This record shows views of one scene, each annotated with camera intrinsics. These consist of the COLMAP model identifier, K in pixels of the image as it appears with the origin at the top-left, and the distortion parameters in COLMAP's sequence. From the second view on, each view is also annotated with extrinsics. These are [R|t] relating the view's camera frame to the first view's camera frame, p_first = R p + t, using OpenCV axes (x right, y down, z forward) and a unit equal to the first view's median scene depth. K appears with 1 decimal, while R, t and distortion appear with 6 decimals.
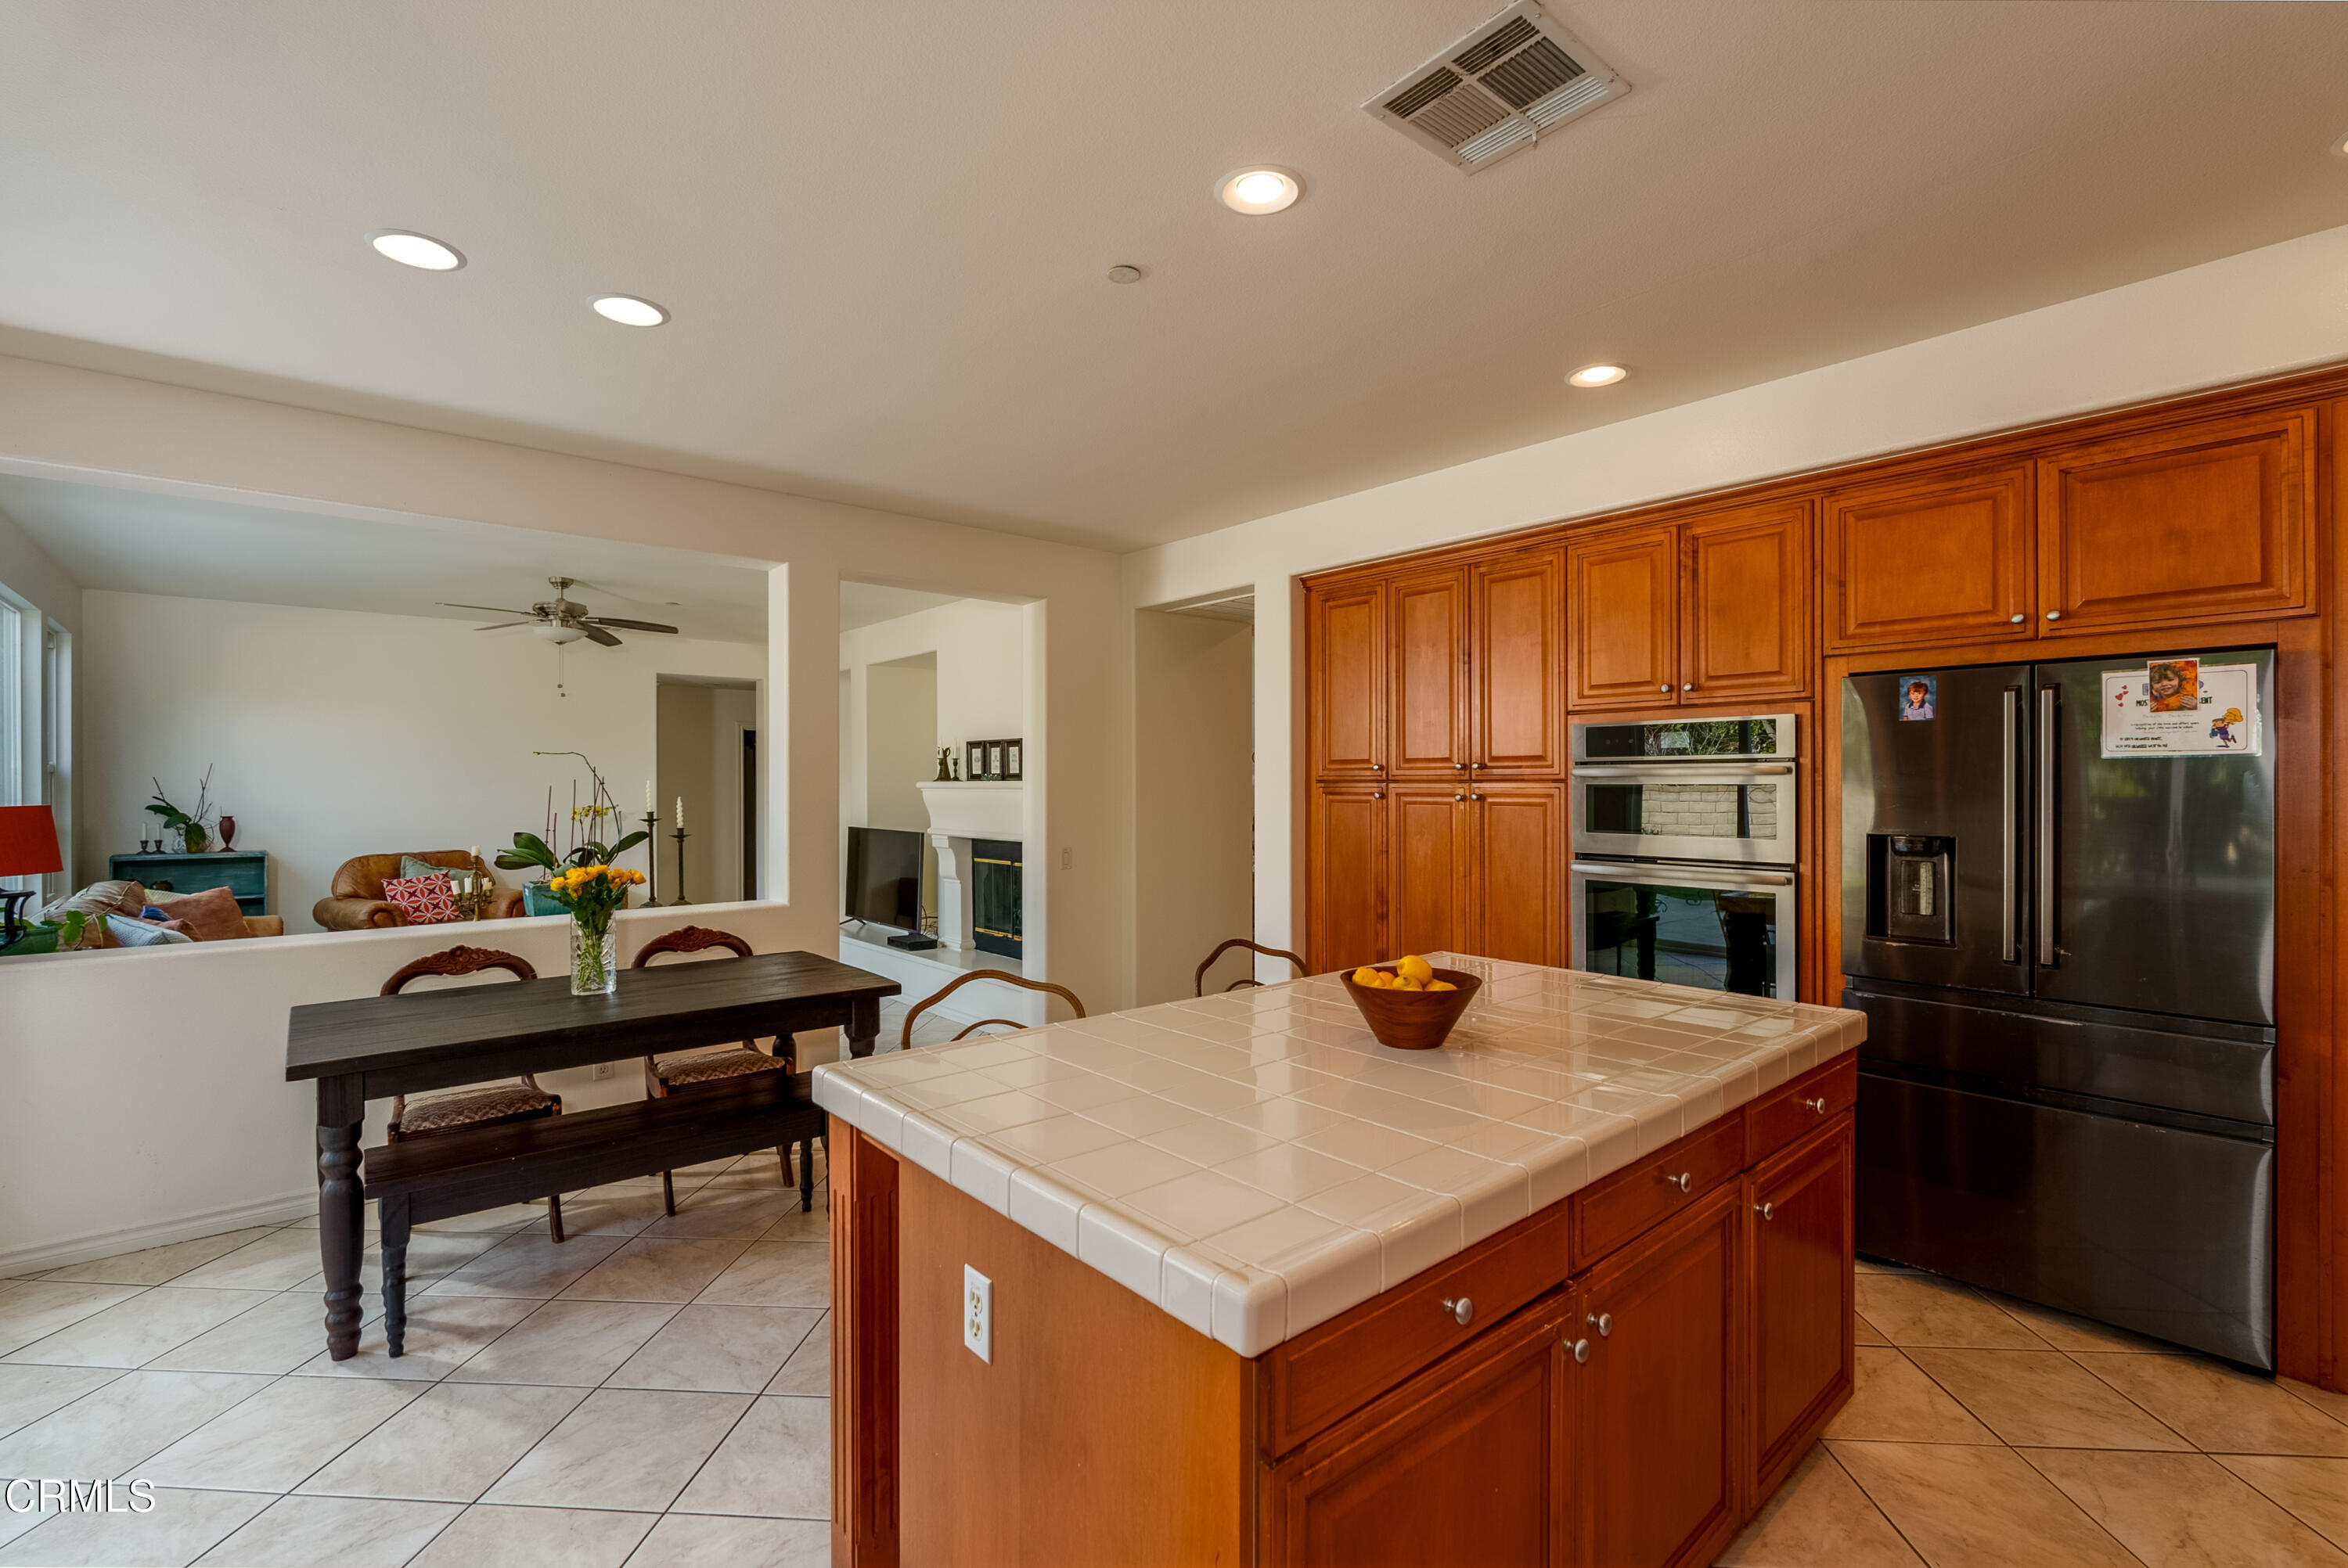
lens RADIAL K [[1030.3, 0, 1167.0], [0, 1030.3, 793.9], [0, 0, 1]] dist [0.001125, 0.000303]
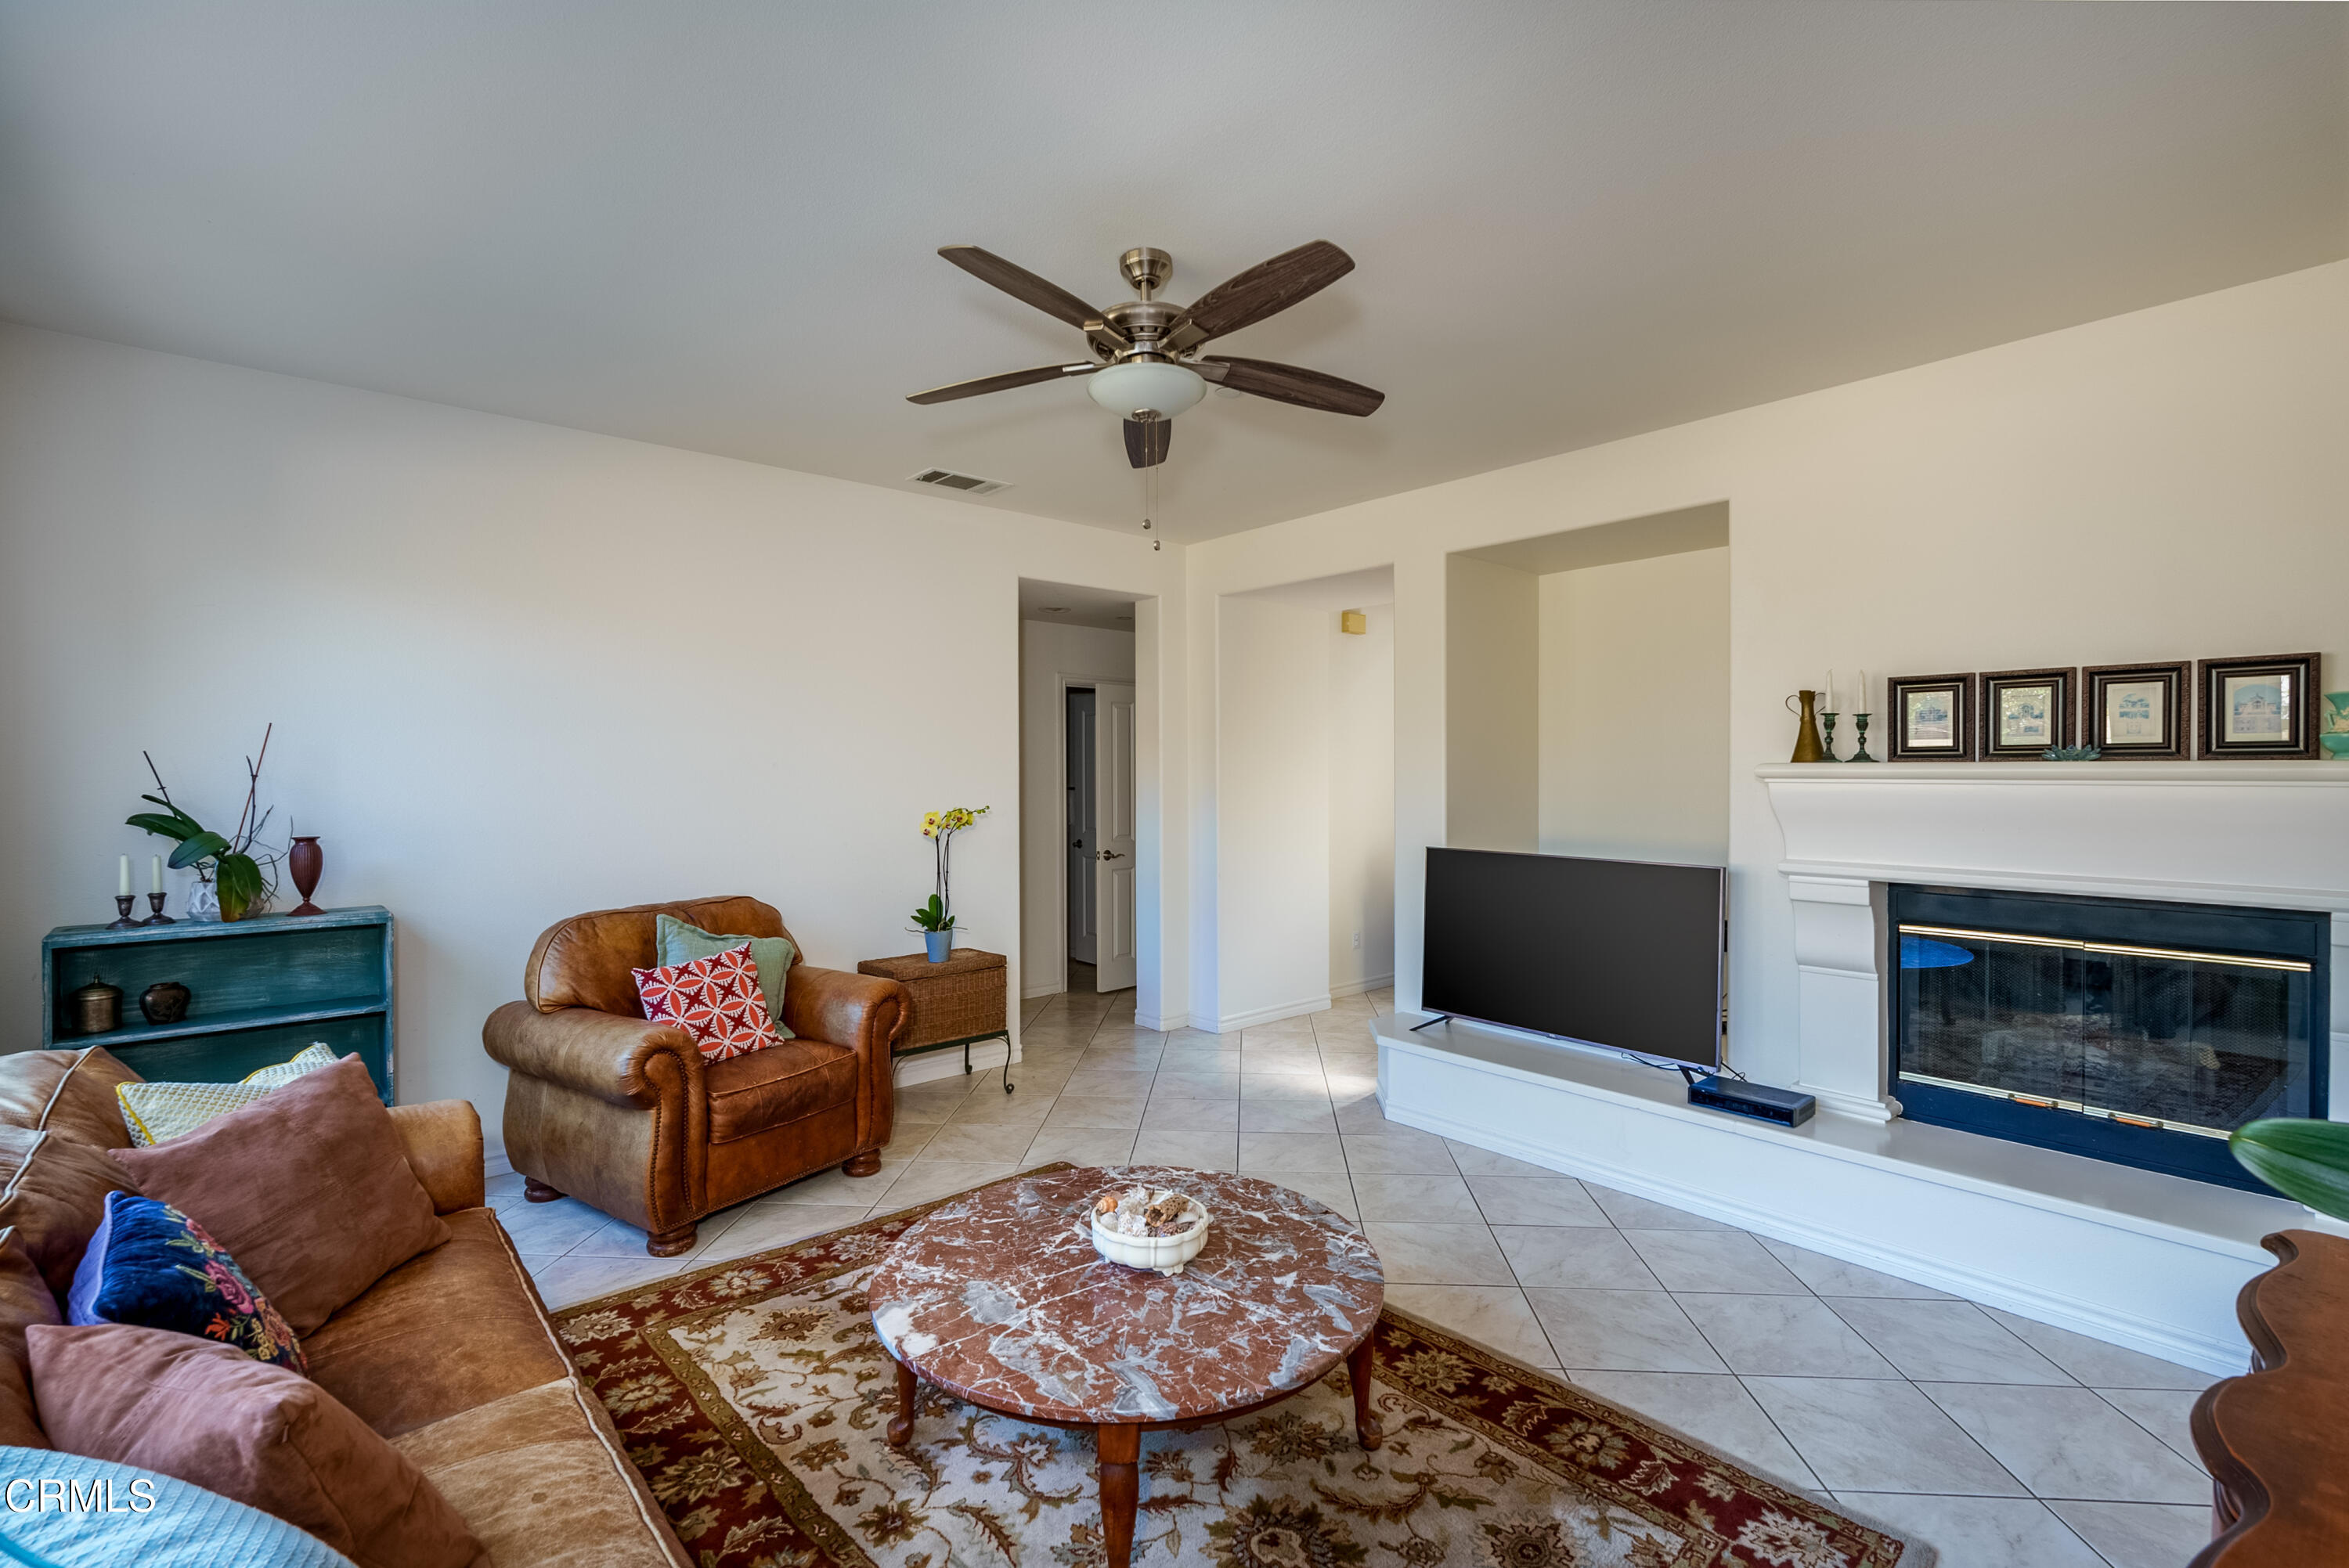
lens RADIAL K [[1030.8, 0, 1177.5], [0, 1030.8, 791.0], [0, 0, 1]] dist [0.001125, 0.000303]
pose [[0.999975, 0.000549, 0.007082, -0.521511], [-0.000619, 0.999951, 0.009894, -0.003736], [-0.007077, -0.009898, 0.999926, 0.532653]]
